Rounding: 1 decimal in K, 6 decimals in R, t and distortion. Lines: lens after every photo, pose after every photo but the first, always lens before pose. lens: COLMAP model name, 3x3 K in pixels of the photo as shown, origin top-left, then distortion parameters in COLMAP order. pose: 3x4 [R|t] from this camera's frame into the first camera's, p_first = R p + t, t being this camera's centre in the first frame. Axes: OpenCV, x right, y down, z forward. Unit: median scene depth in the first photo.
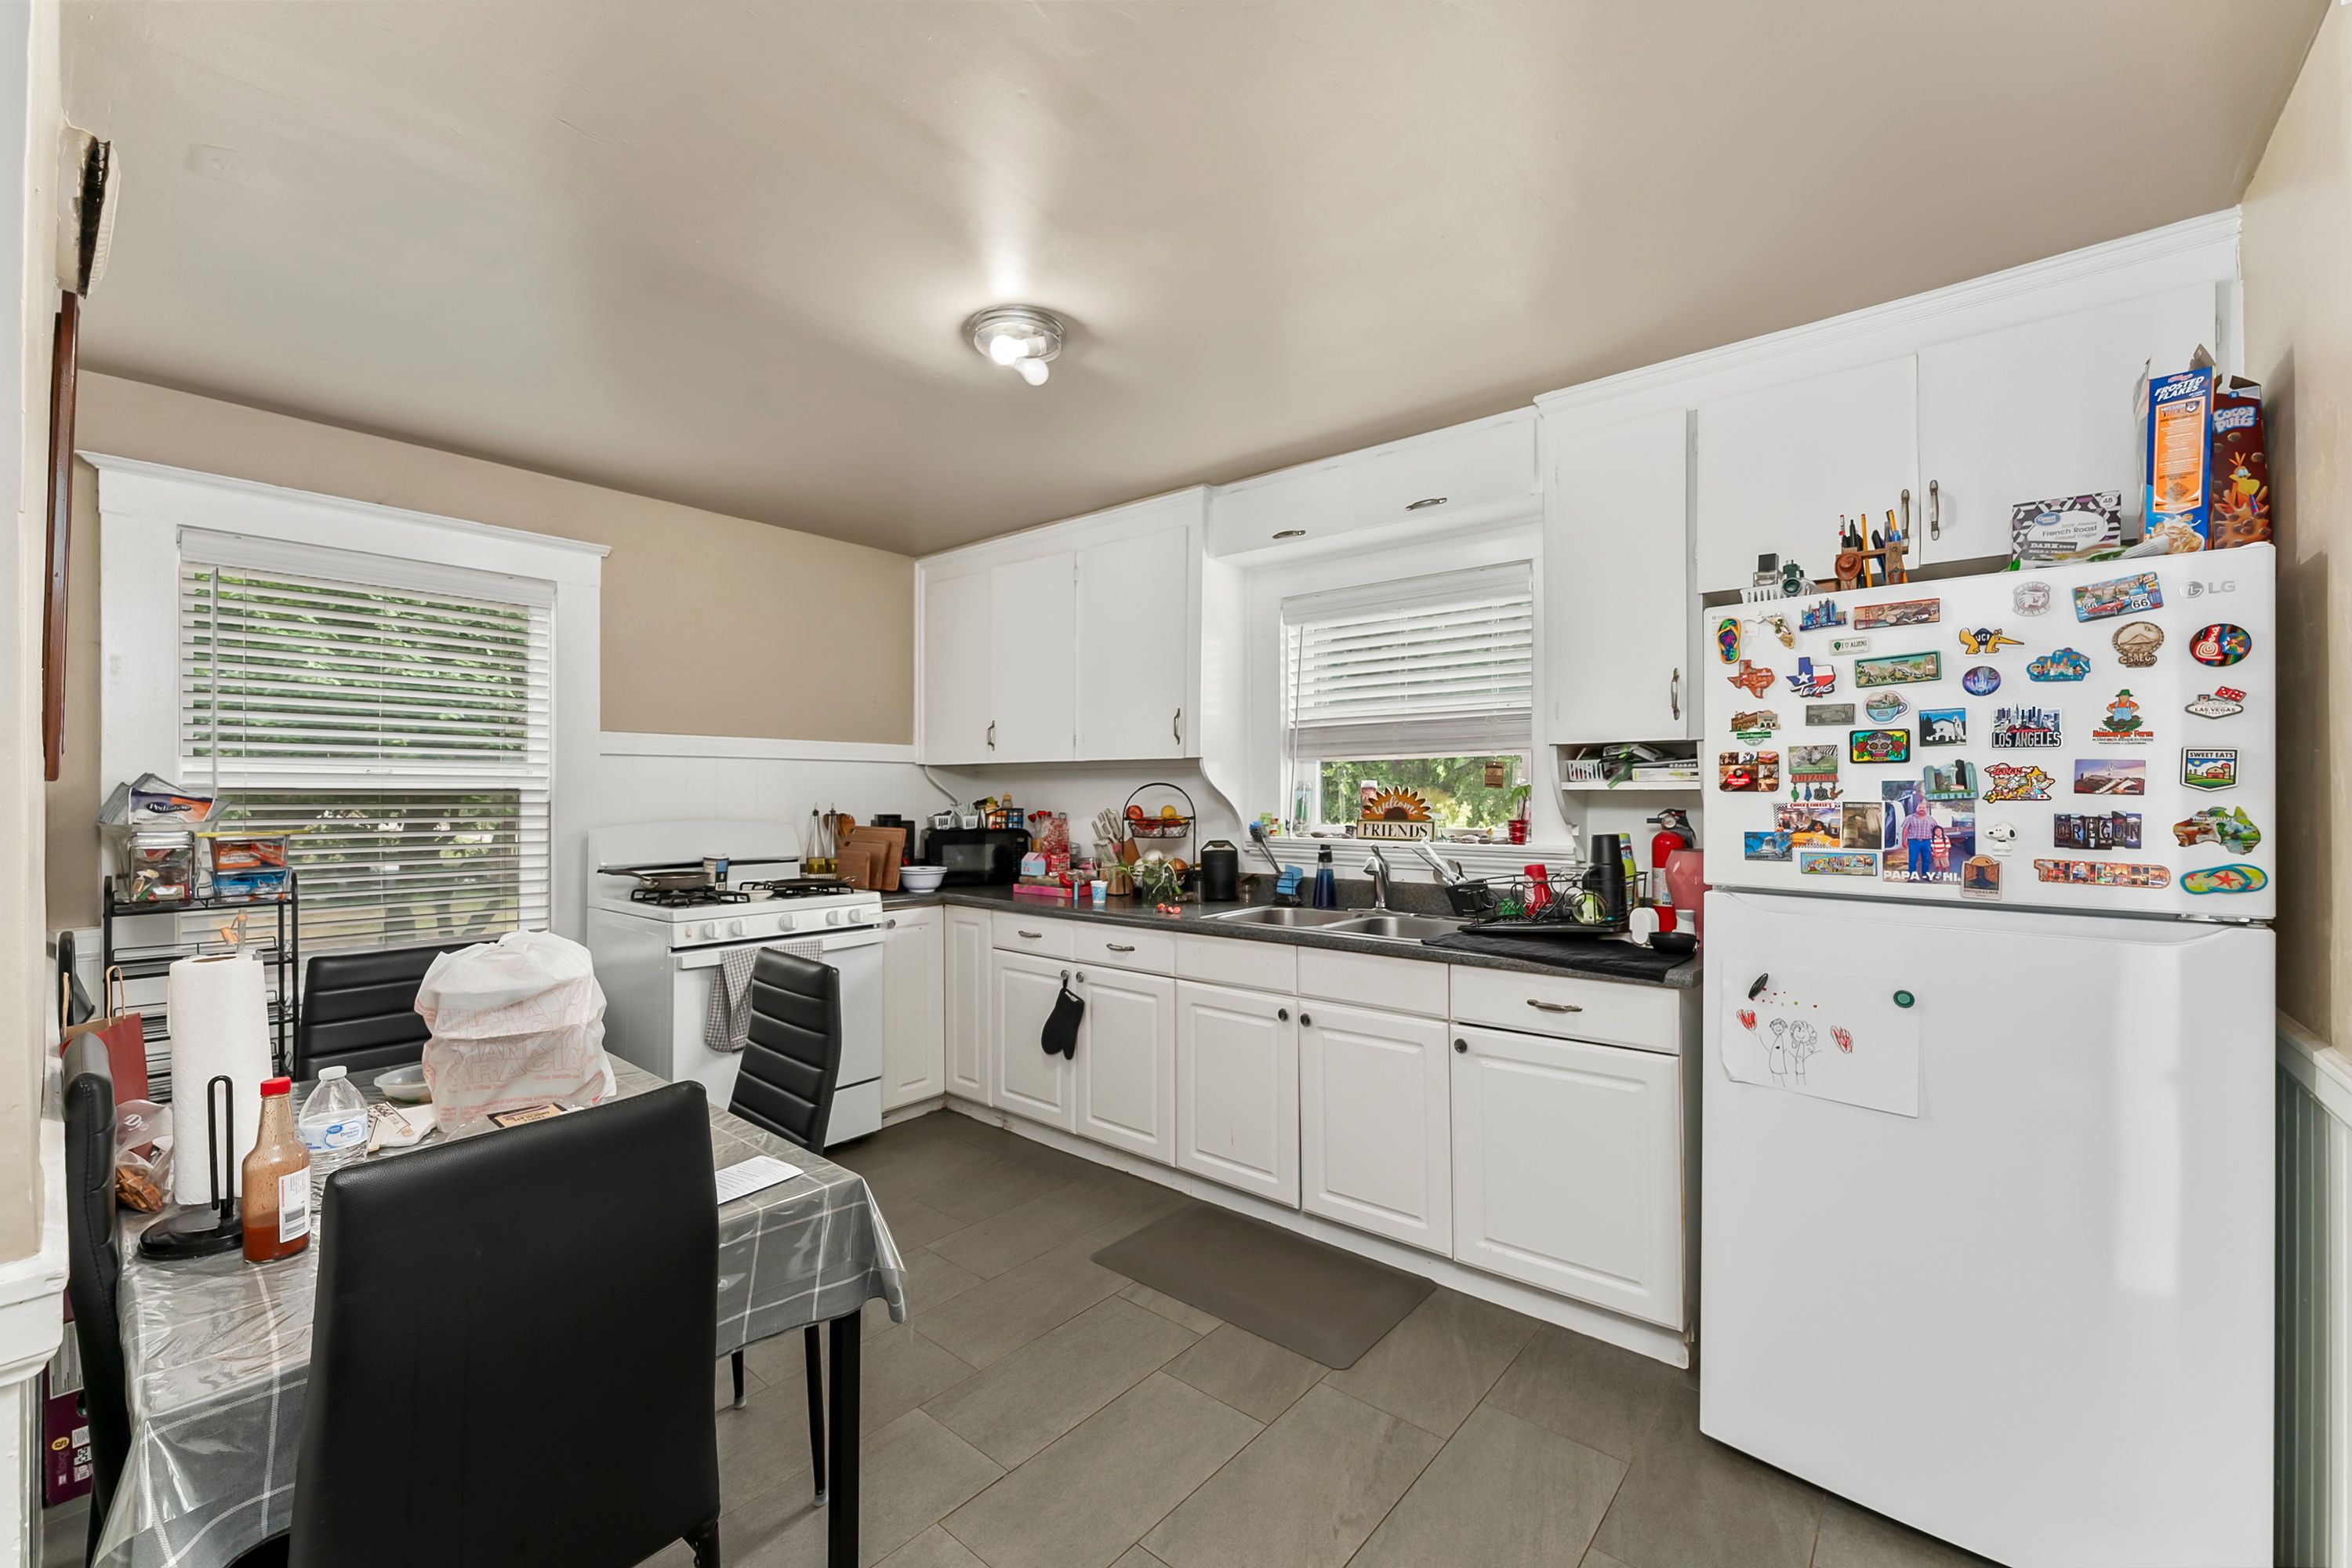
lens RADIAL K [[945.0, 0, 1166.7], [0, 945.0, 805.5], [0, 0, 1]] dist [-0.002631, -0.000280]
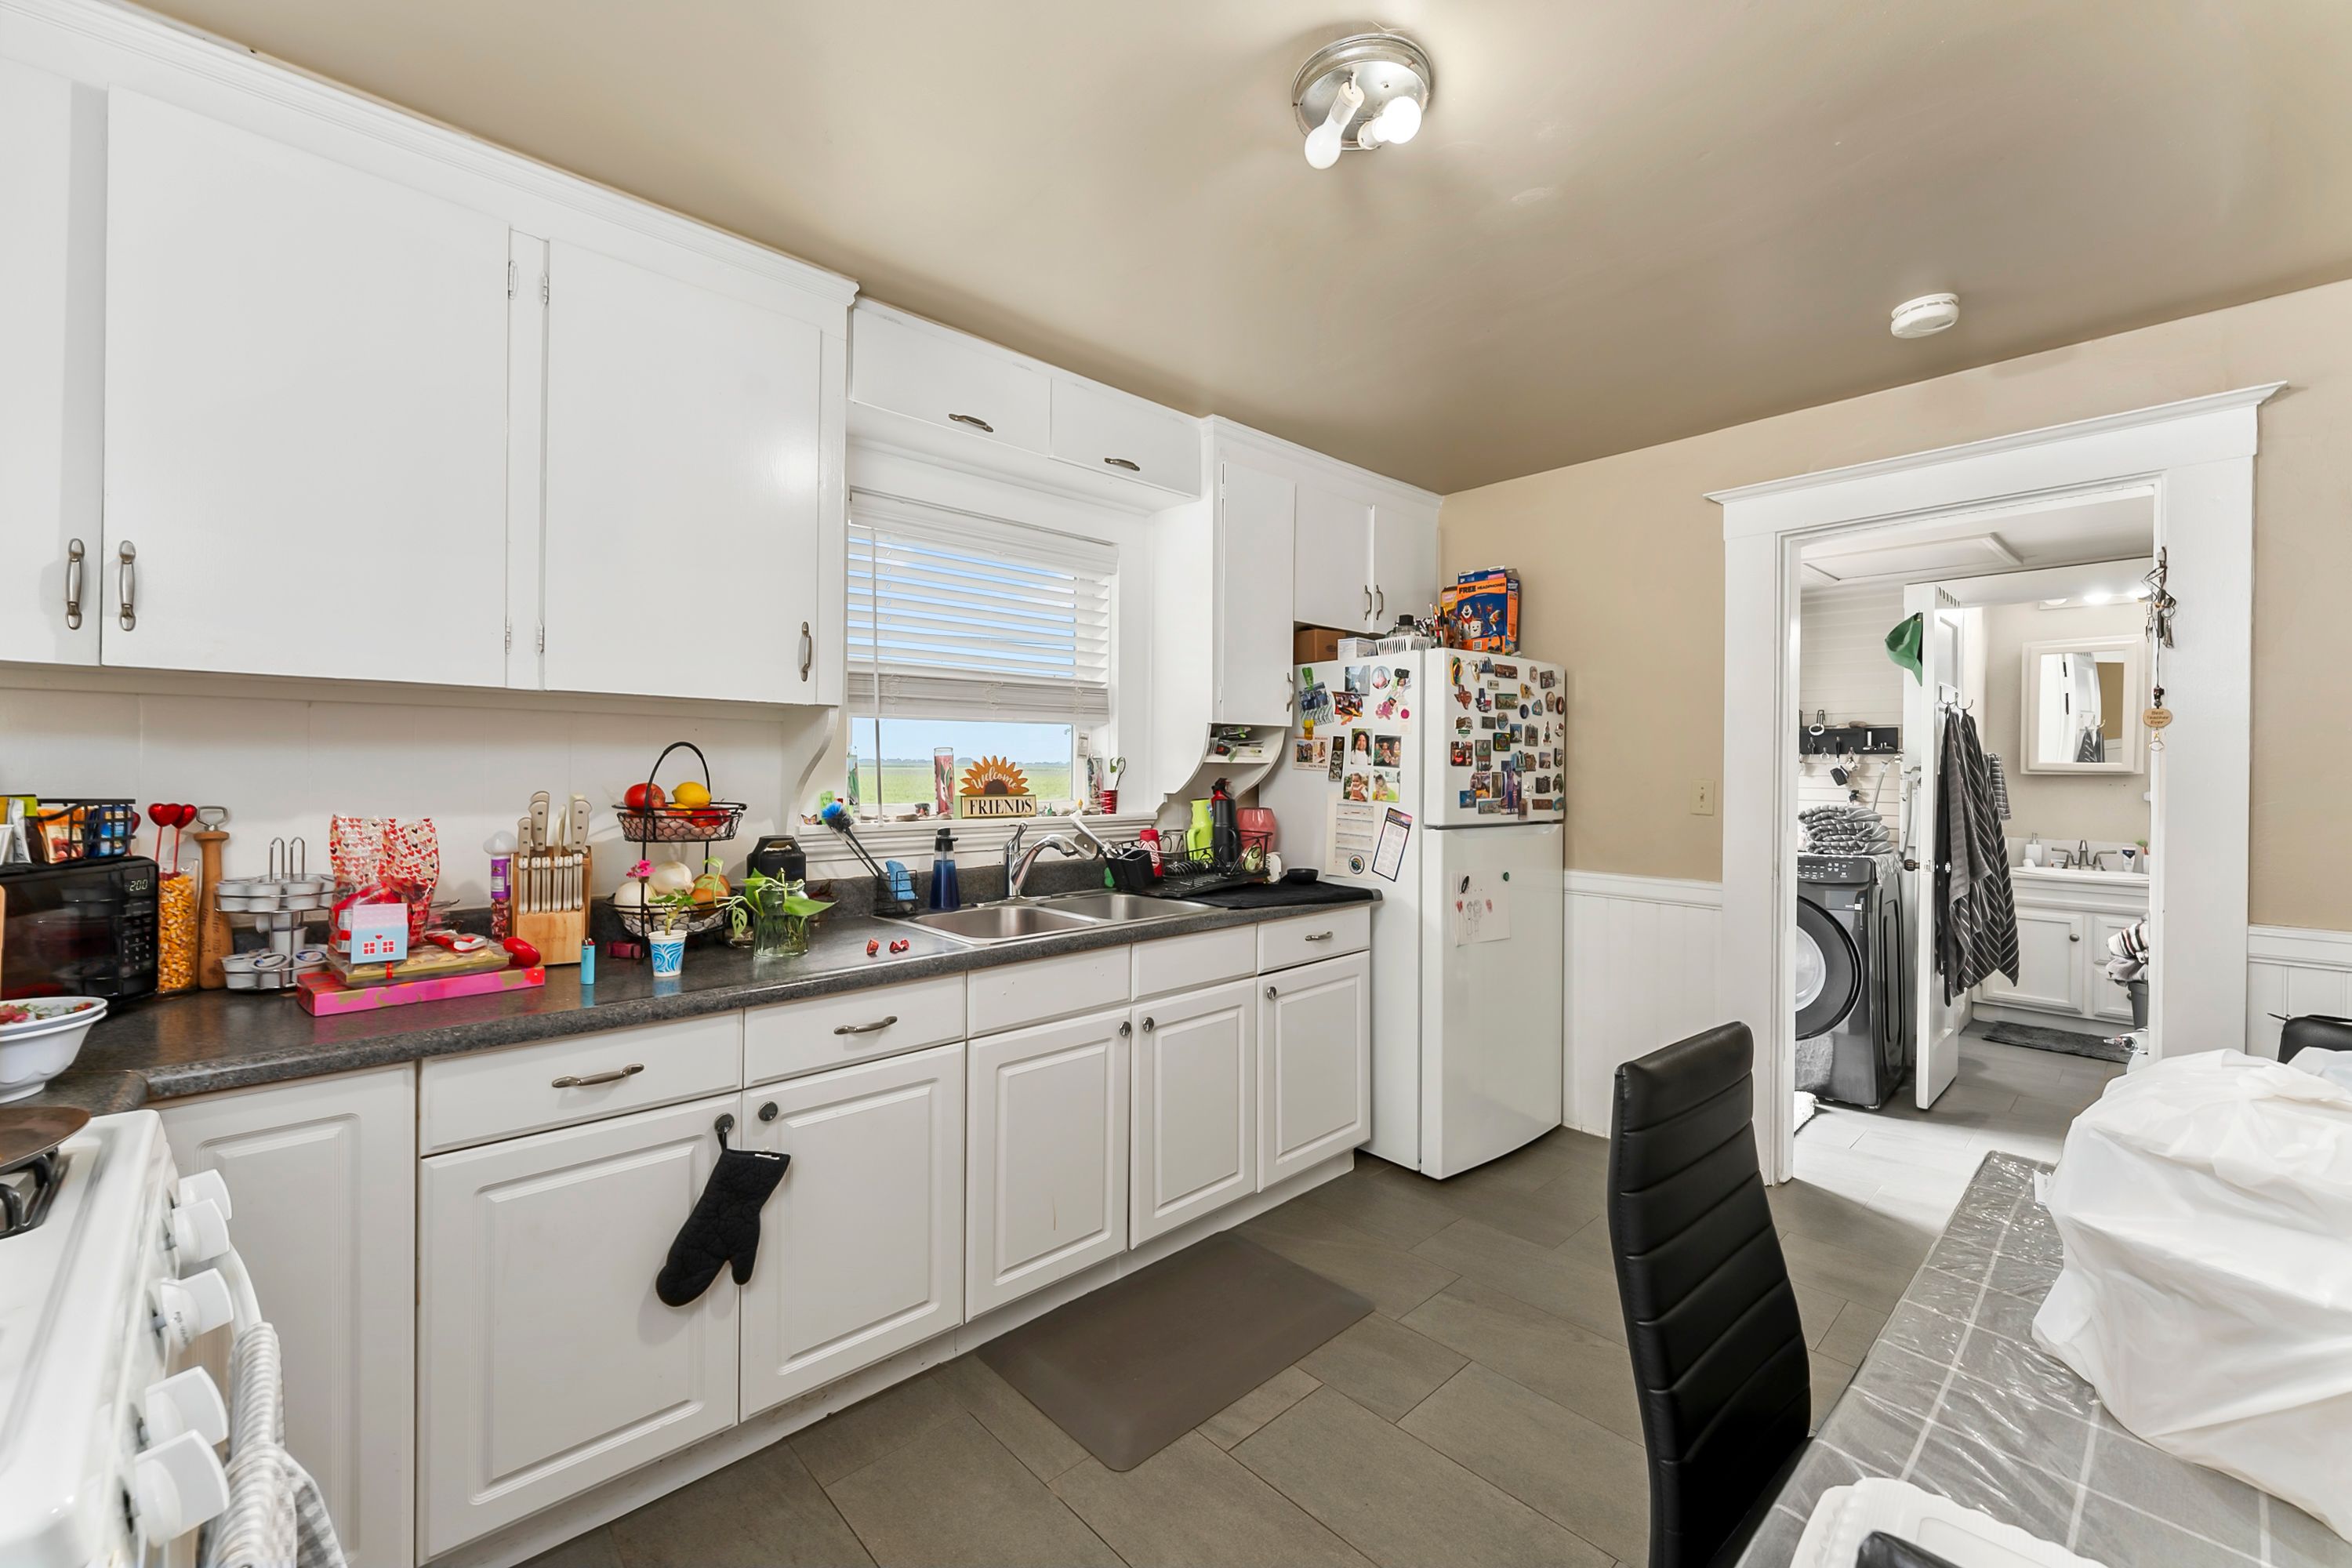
lens RADIAL K [[943.3, 0, 1176.0], [0, 943.3, 784.0], [0, 0, 1]] dist [0.001427, 0.000159]
pose [[0.118993, -0.017342, 0.992744, -0.791735], [0.005292, 0.999844, 0.016832, -0.010334], [-0.992881, 0.003250, 0.119066, 0.971385]]
